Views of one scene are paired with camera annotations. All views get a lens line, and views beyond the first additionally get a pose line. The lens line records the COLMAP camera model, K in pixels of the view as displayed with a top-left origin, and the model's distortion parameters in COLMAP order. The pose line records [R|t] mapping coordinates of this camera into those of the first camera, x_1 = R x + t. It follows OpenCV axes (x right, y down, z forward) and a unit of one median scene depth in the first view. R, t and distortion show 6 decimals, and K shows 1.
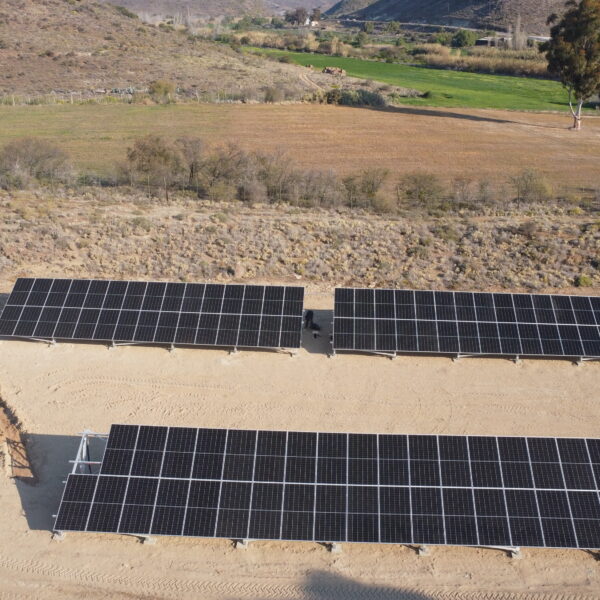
lens RADIAL K [[779.8, 0, 300.0], [0, 779.8, 300.0], [0, 0, 1]] dist [-0.188719, 0.404915]
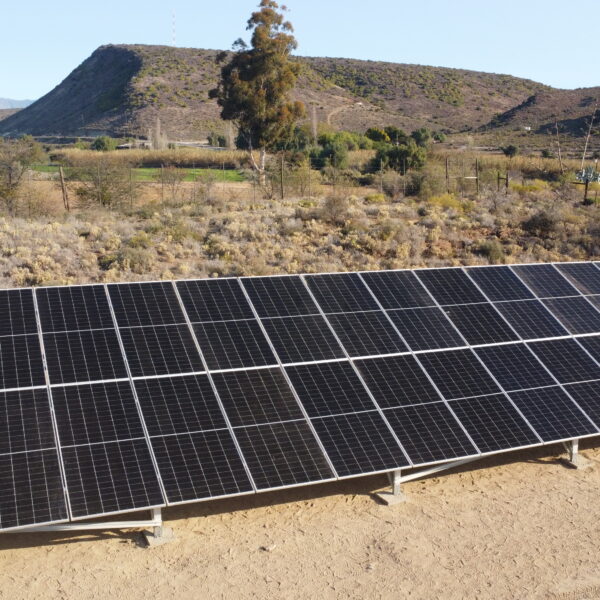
lens RADIAL K [[779.8, 0, 300.0], [0, 779.8, 300.0], [0, 0, 1]] dist [-0.188719, 0.404915]
pose [[0.899013, -0.071665, 0.432019, 0.046992], [0.137751, 0.982720, -0.123636, 0.028102], [-0.415694, 0.170661, 0.893350, 0.542008]]
